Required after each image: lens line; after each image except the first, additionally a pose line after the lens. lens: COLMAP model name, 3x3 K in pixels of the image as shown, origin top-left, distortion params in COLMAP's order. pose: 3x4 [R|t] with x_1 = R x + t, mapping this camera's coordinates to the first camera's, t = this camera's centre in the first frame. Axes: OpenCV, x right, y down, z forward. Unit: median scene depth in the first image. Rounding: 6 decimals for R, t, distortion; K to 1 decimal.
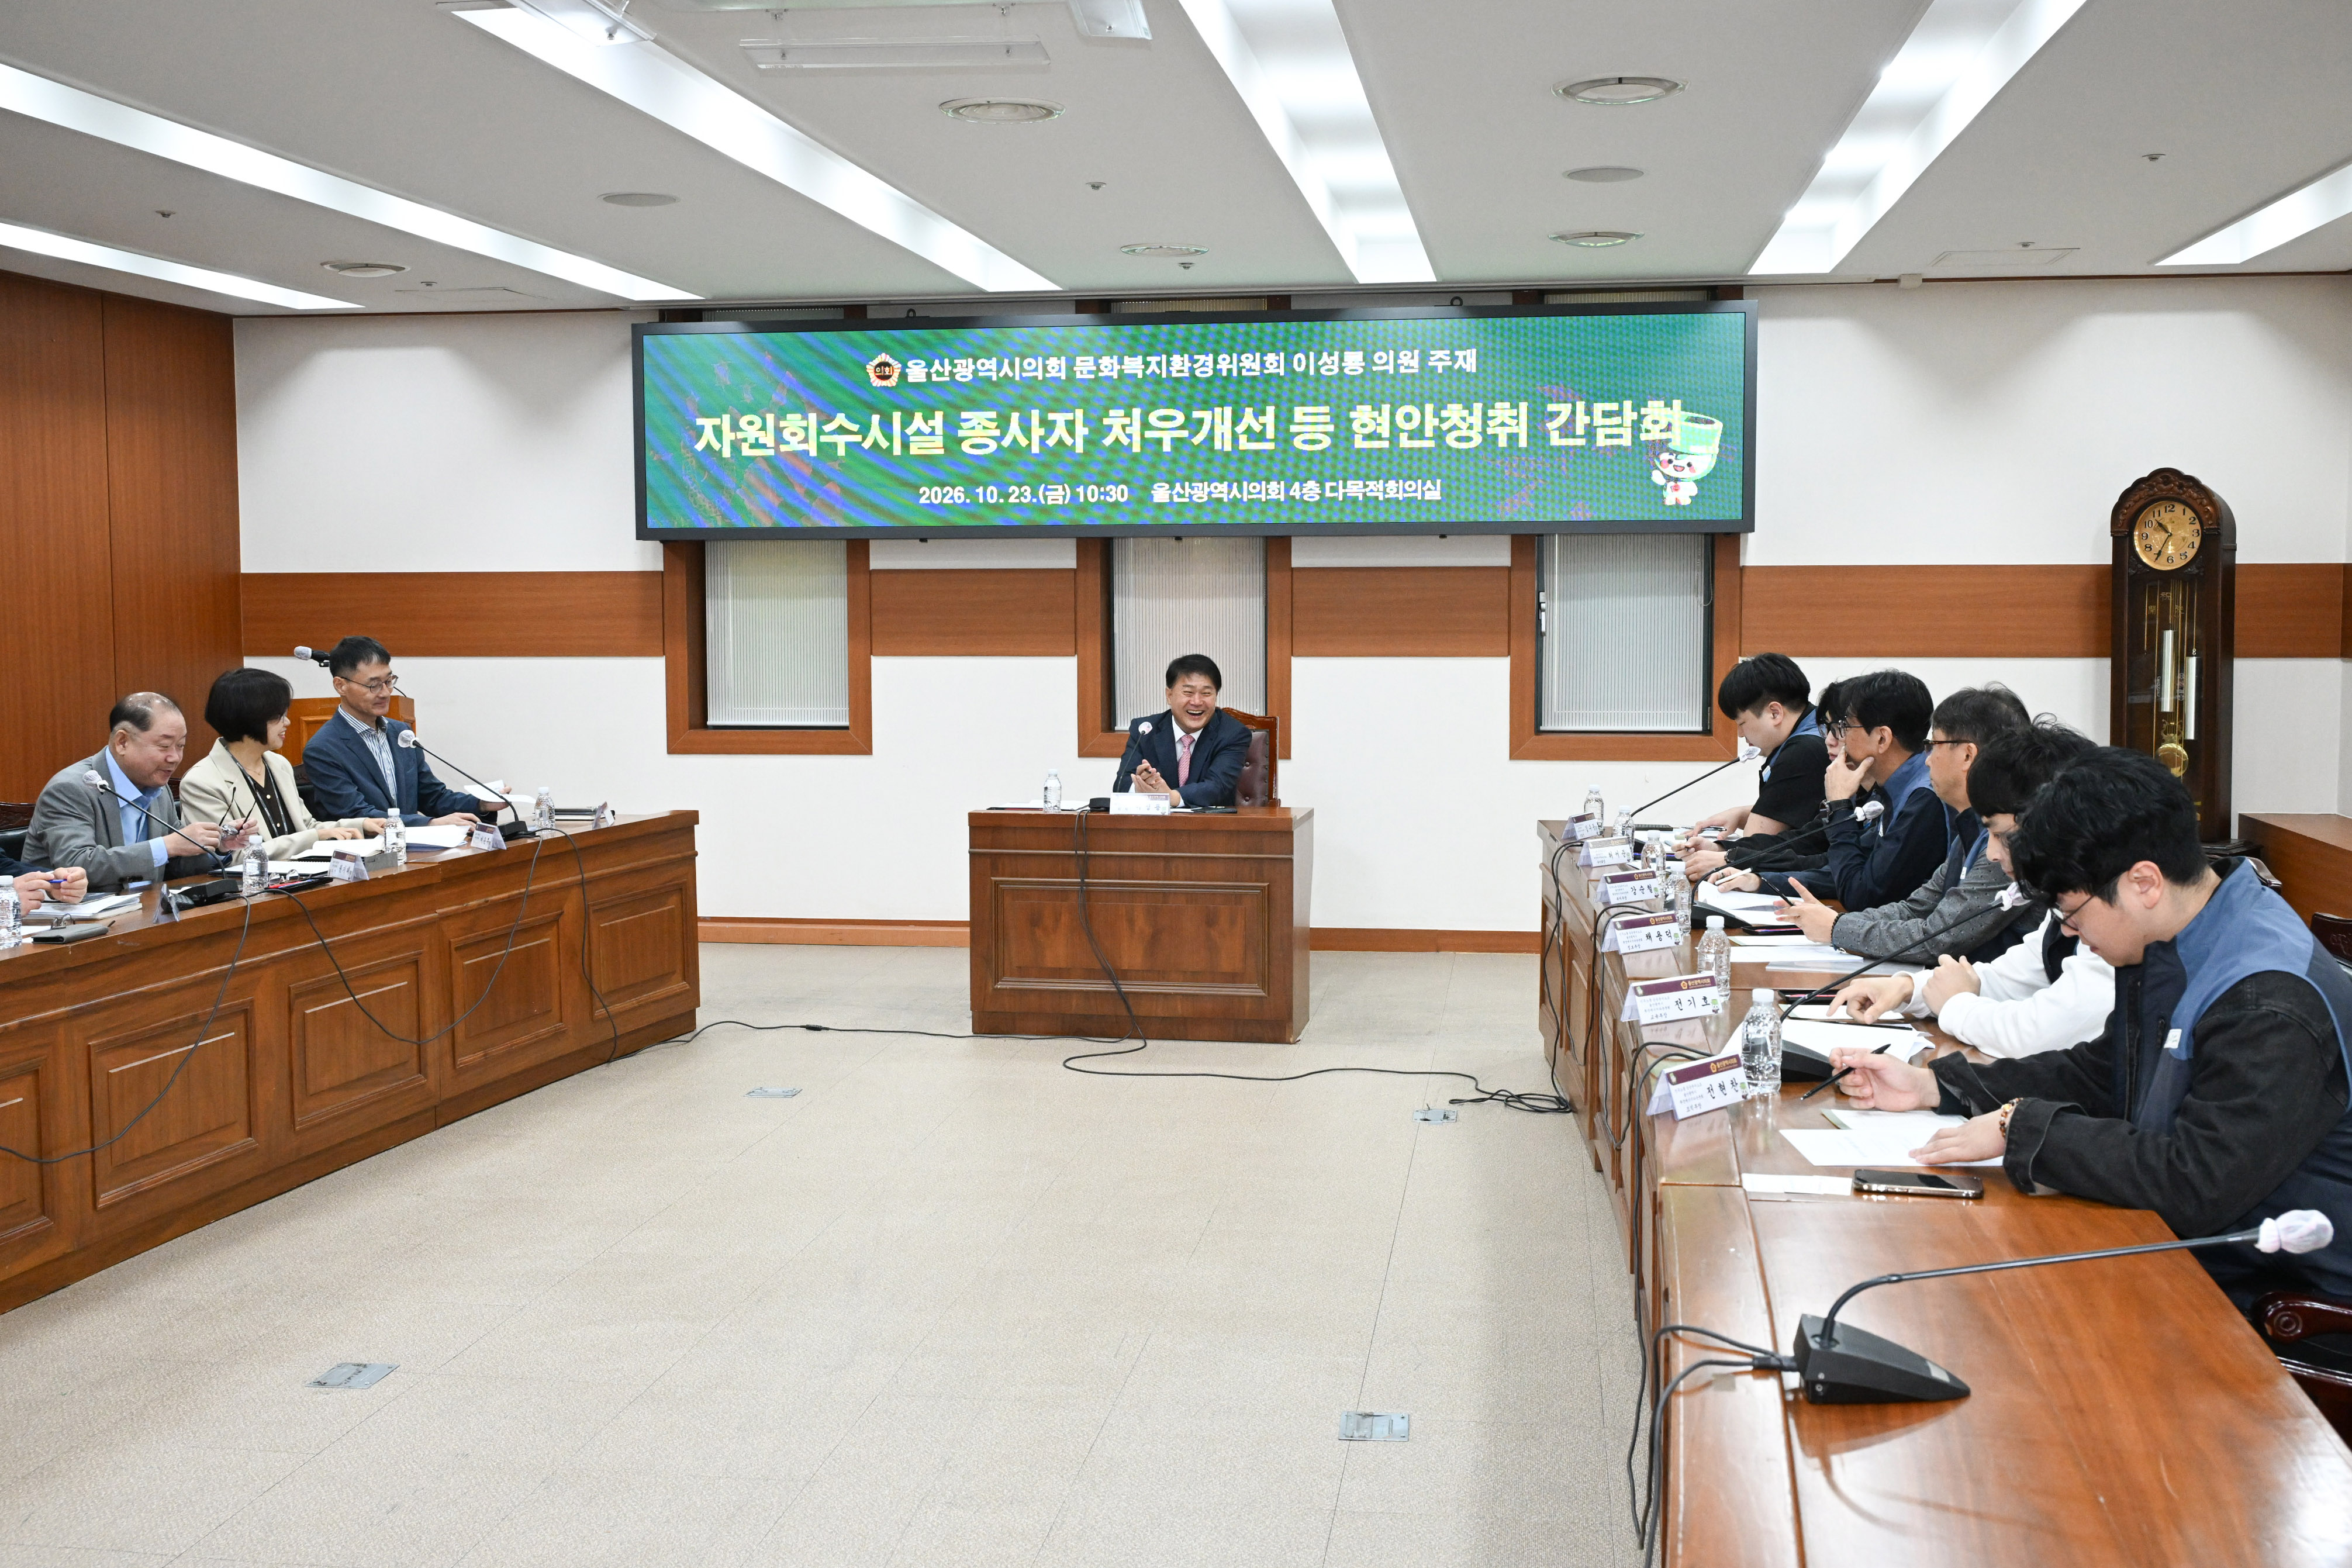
lens RADIAL K [[2429.7, 0, 1155.6], [0, 2429.7, 778.0], [0, 0, 1]] dist [-0.004108, 0.000000]
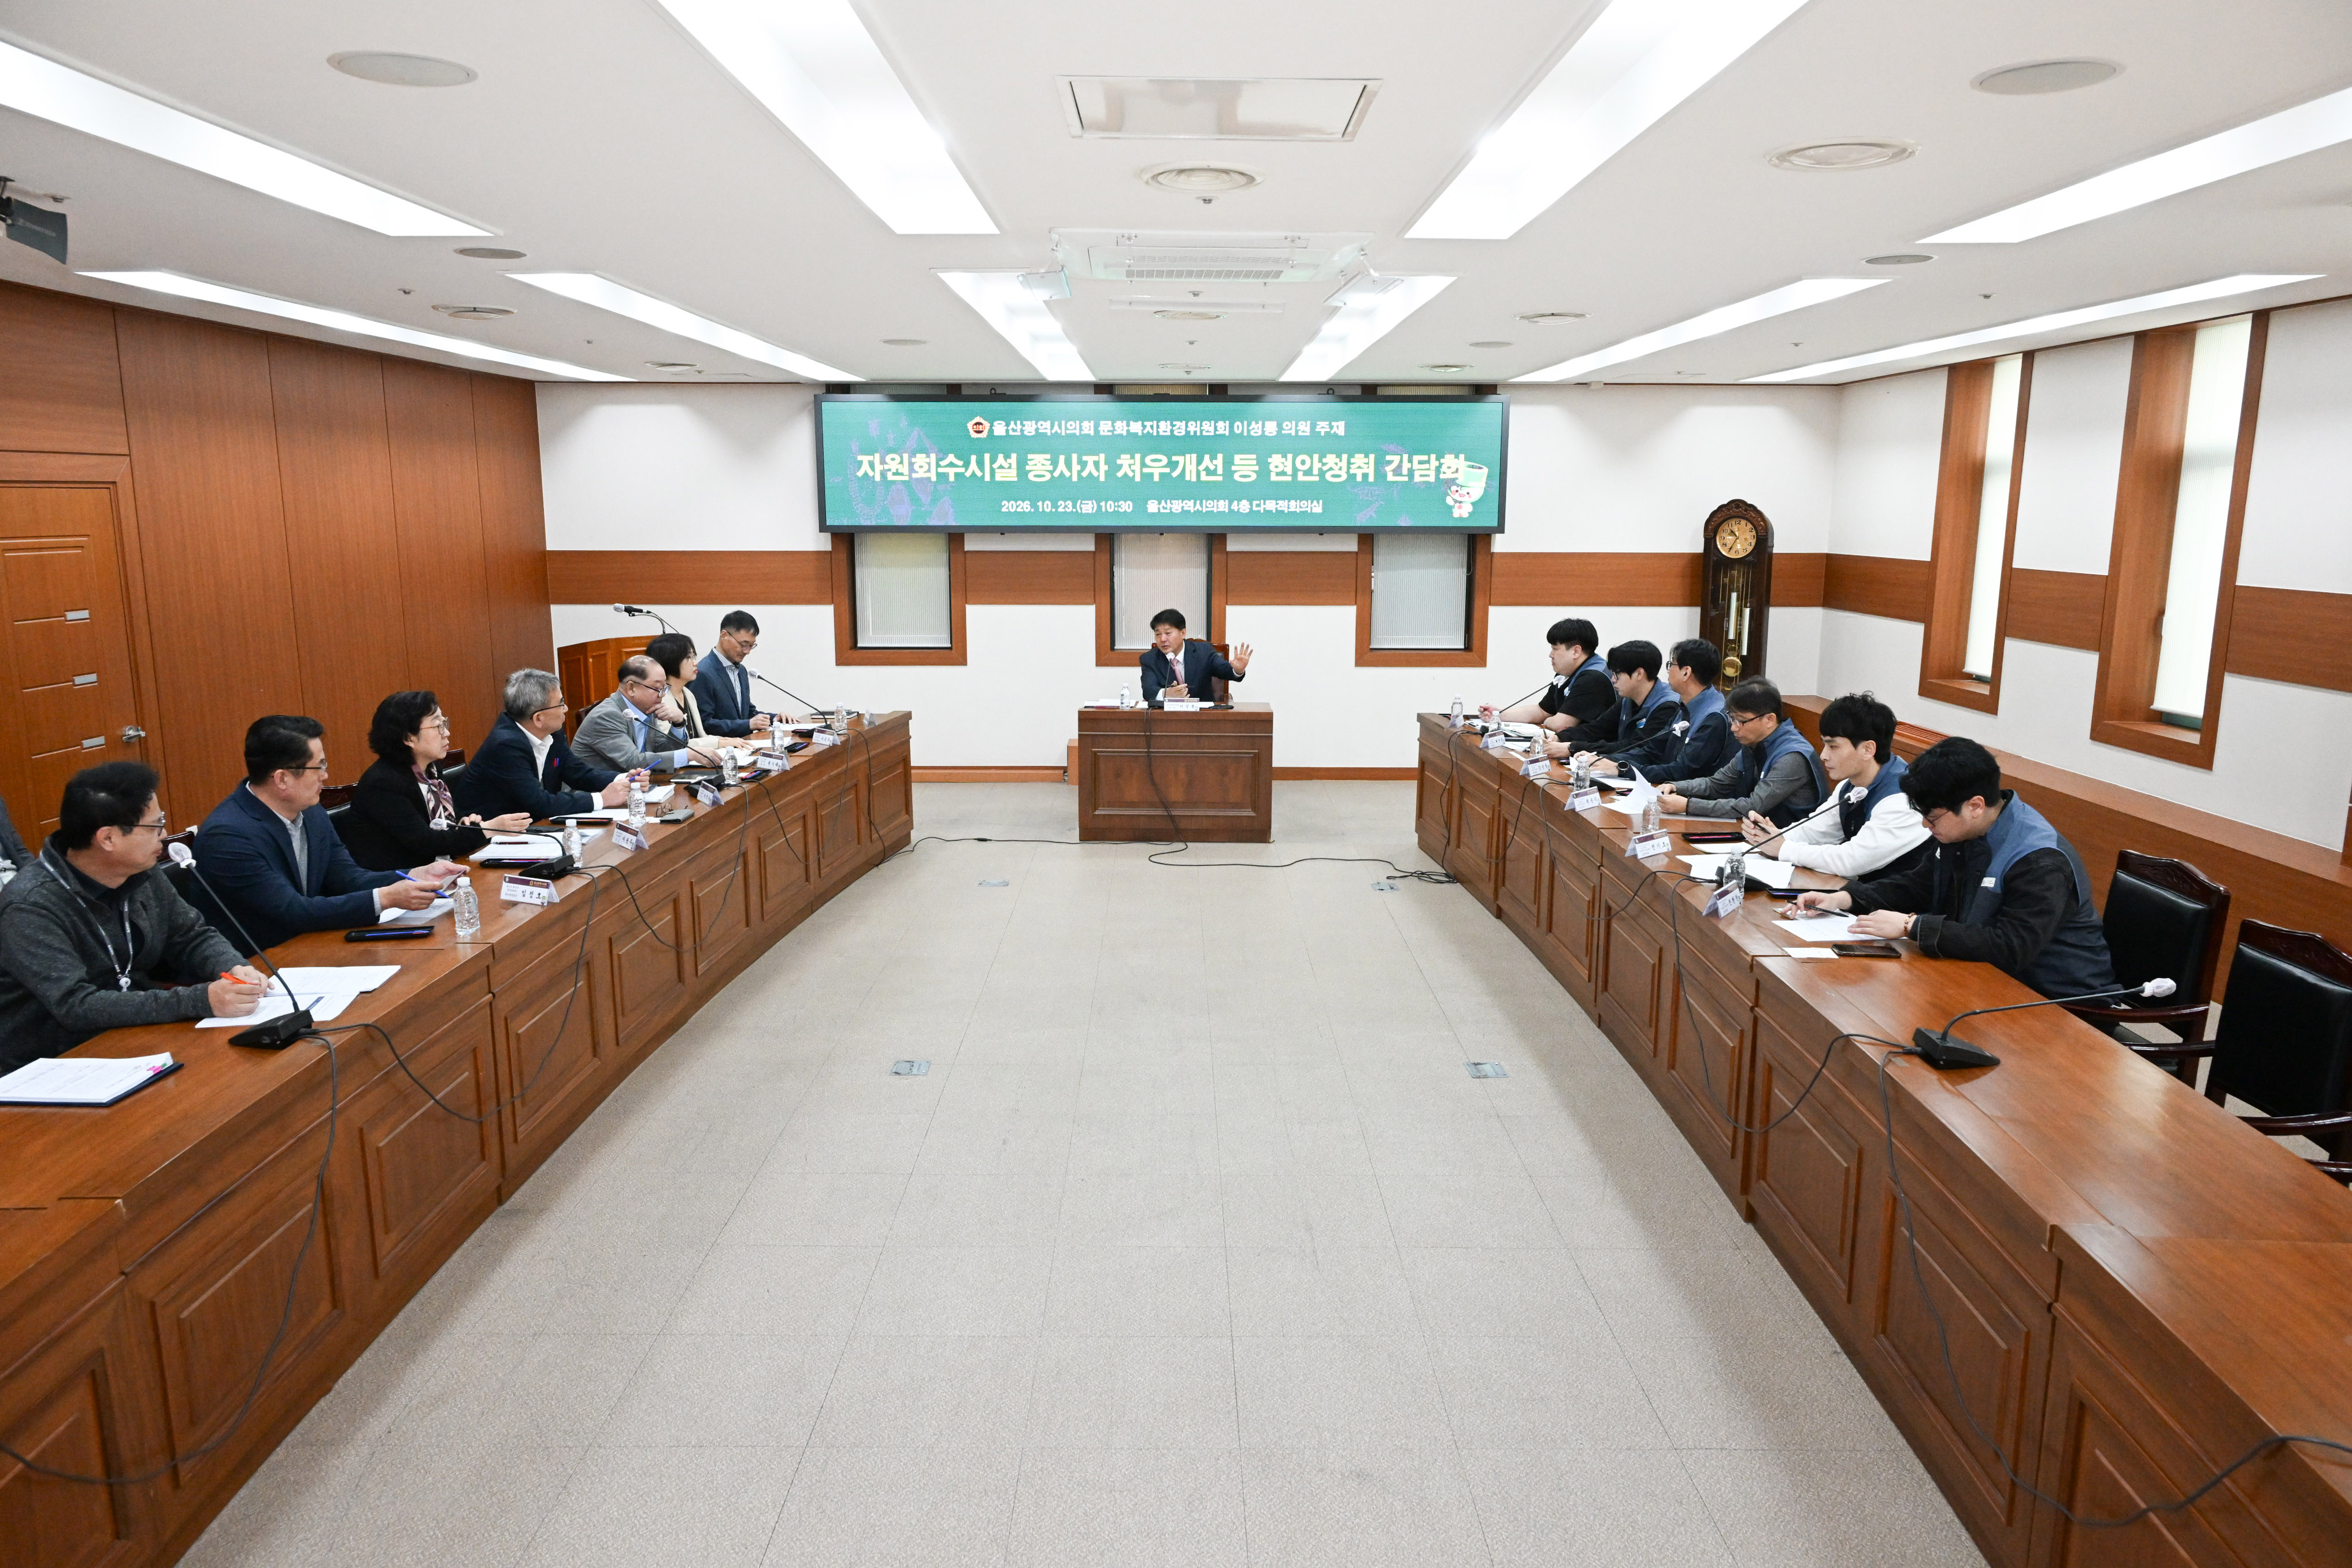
lens RADIAL K [[1564.9, 0, 1160.8], [0, 1564.9, 800.7], [0, 0, 1]] dist [0.009874, -0.010802]
pose [[0.988996, -0.022144, 0.146275, -0.154039], [0.006214, 0.994080, 0.108474, -0.034868], [-0.147811, -0.106371, 0.983279, -0.064622]]
